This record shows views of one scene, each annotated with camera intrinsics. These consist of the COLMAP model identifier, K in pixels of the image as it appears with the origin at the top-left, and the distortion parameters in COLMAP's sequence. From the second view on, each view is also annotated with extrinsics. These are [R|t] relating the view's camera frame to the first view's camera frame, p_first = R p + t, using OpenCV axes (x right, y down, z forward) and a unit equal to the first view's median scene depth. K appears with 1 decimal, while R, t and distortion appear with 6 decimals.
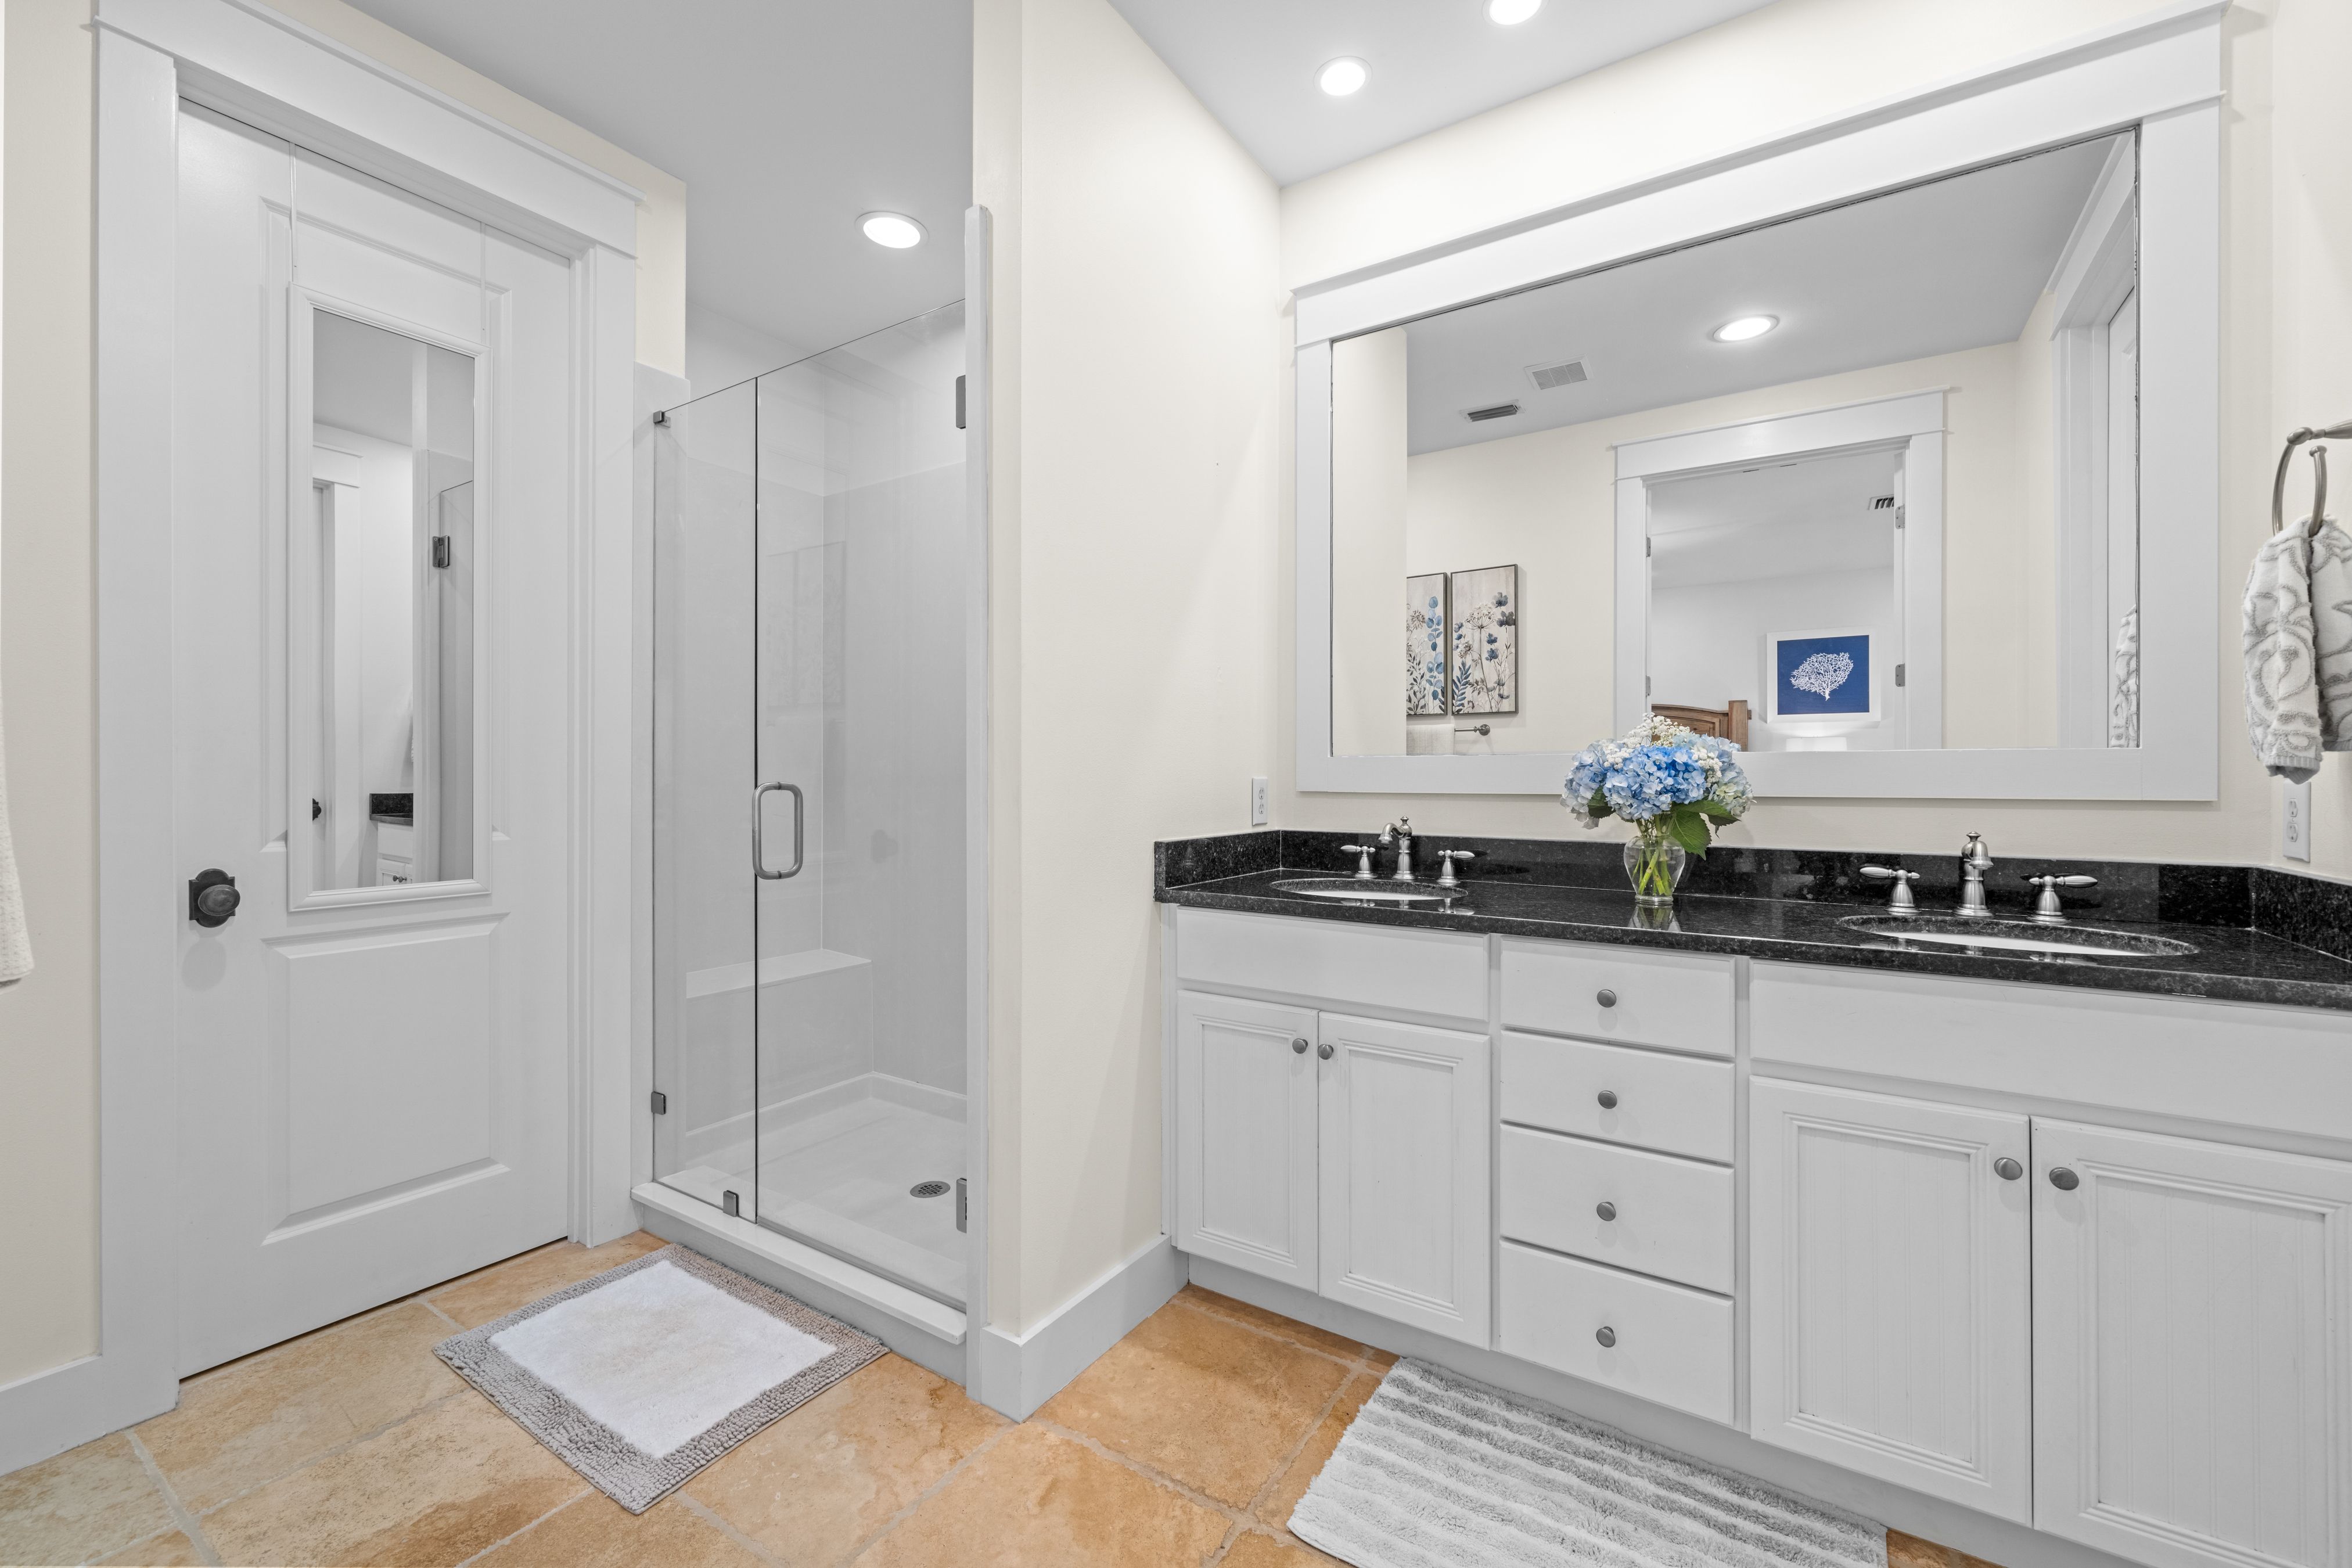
lens RADIAL K [[959.4, 0, 1169.3], [0, 959.4, 774.1], [0, 0, 1]] dist [-0.000779, -0.000025]
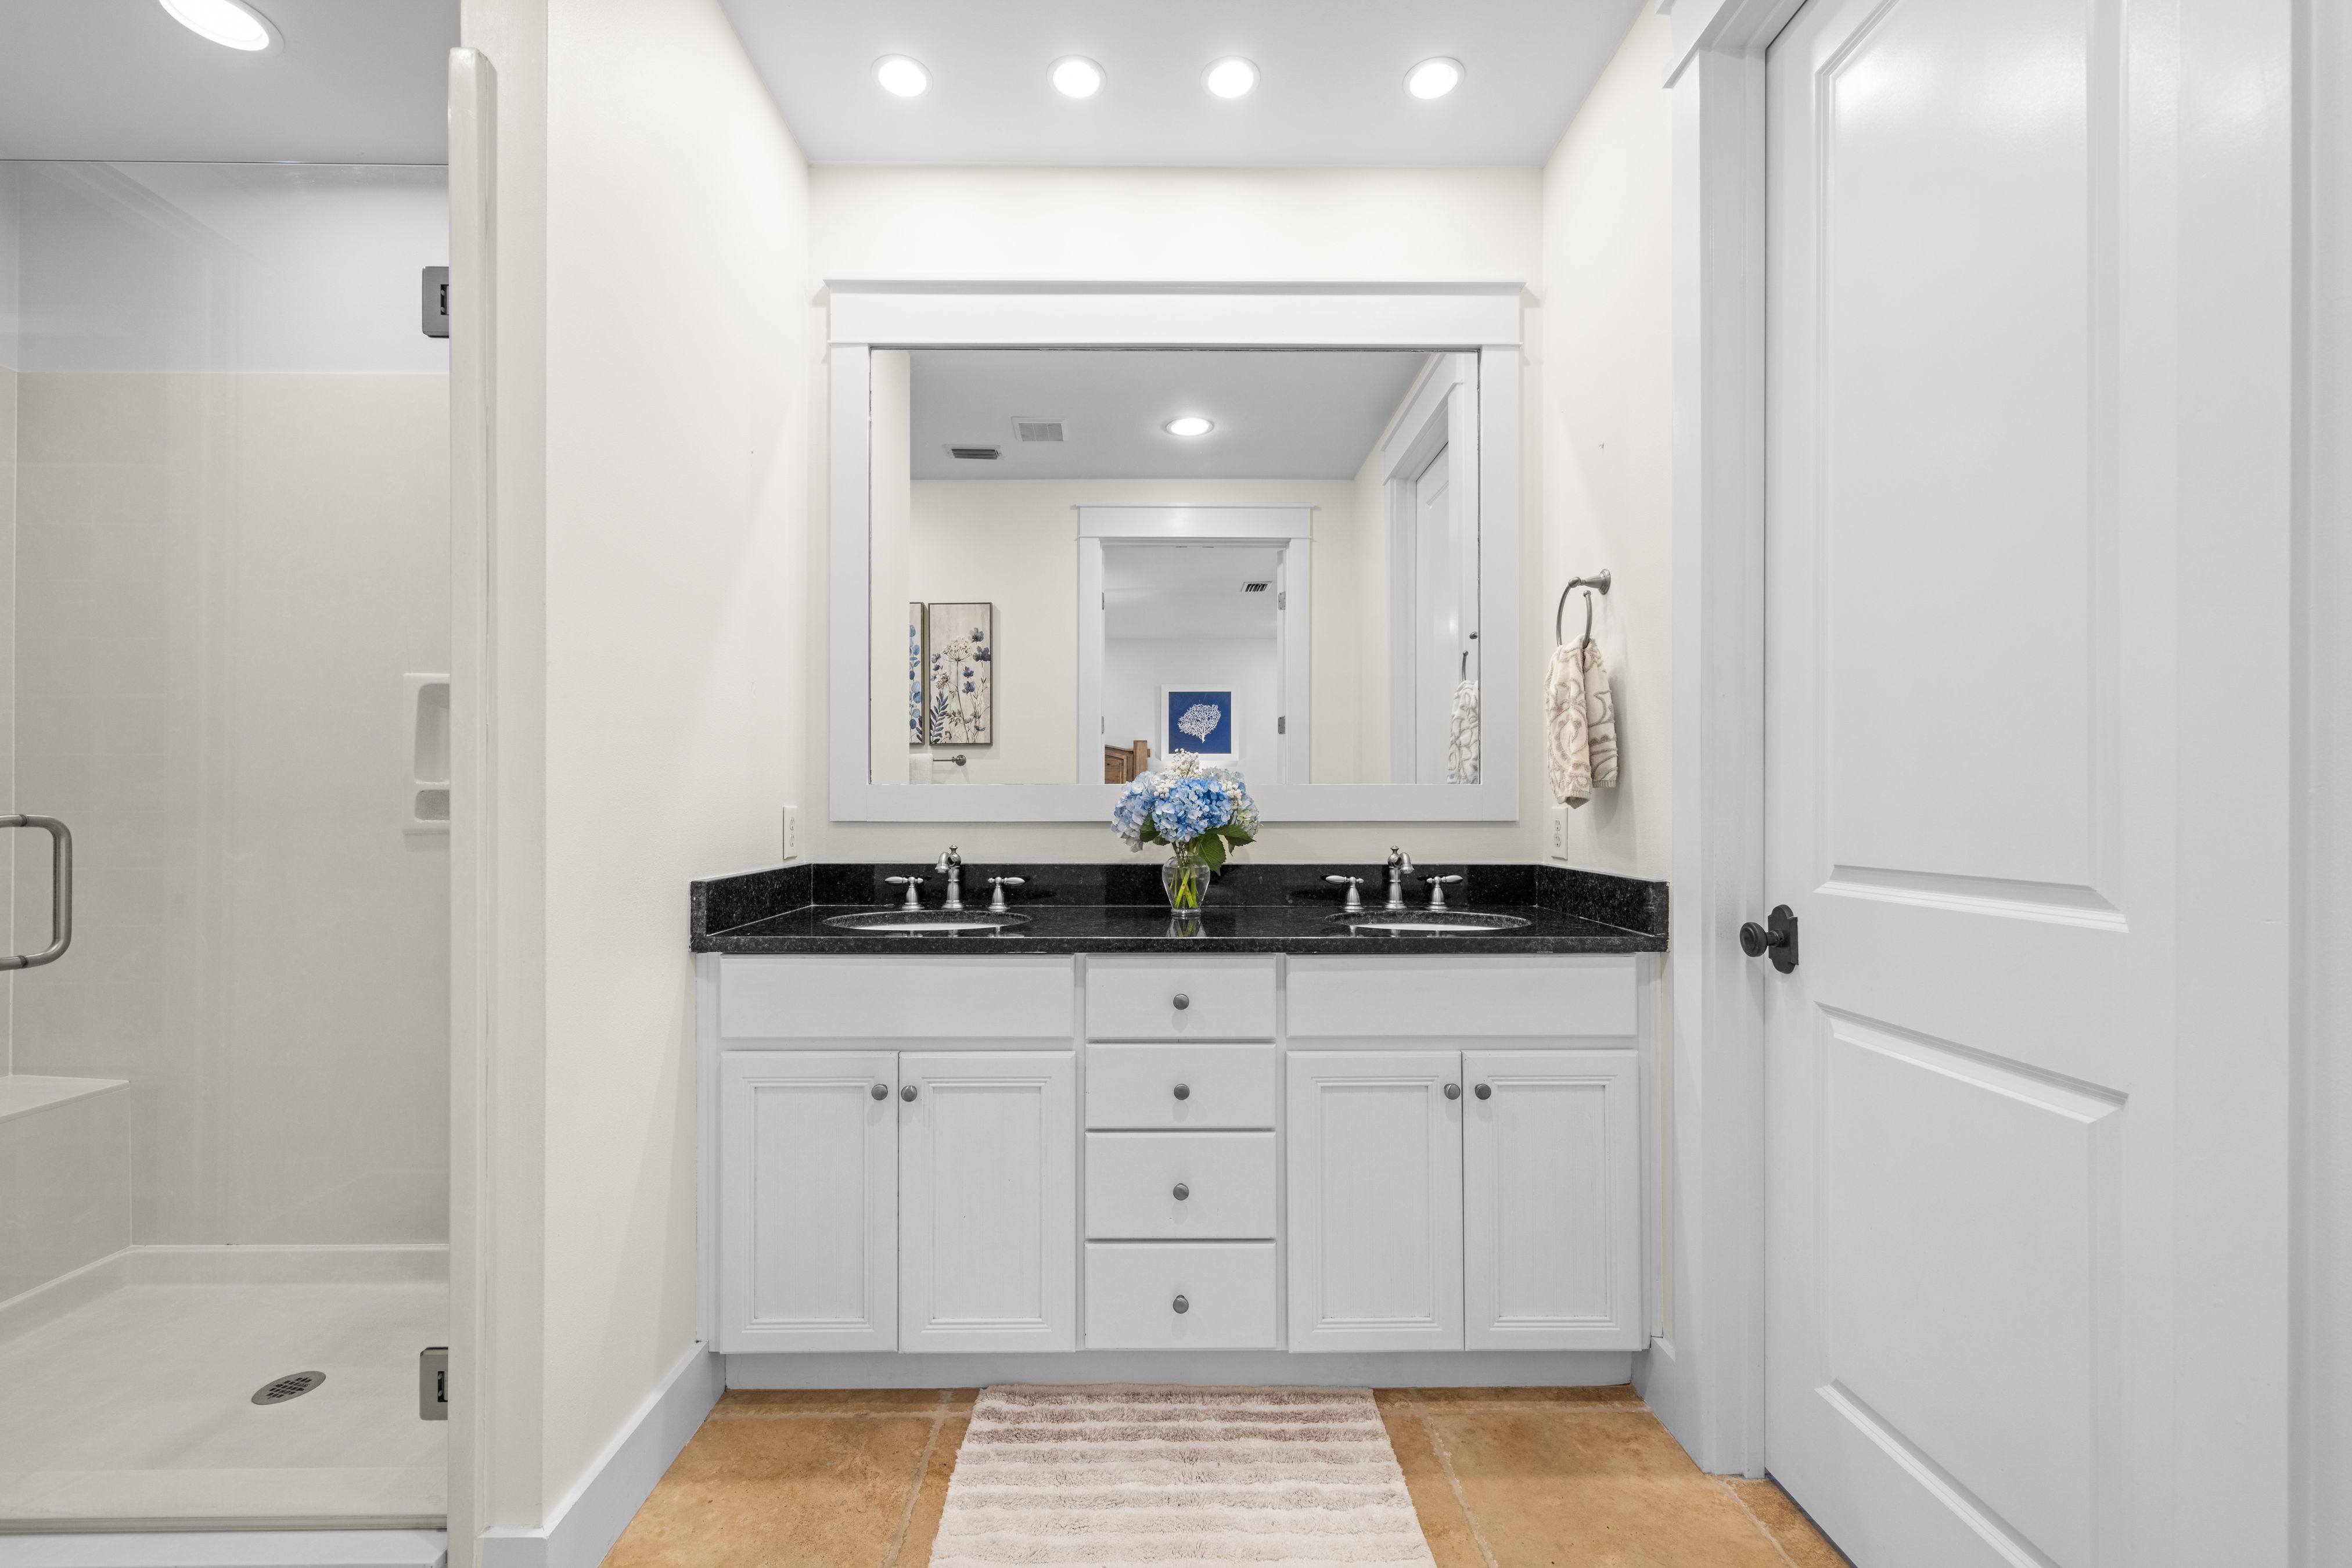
lens RADIAL K [[960.1, 0, 1167.7], [0, 960.1, 800.0], [0, 0, 1]] dist [0.003071, -0.000216]
pose [[0.829637, 0.002175, 0.558299, -0.162876], [0.000176, 0.999991, -0.004156, 0.001844], [-0.558304, 0.003546, 0.829629, 0.066189]]
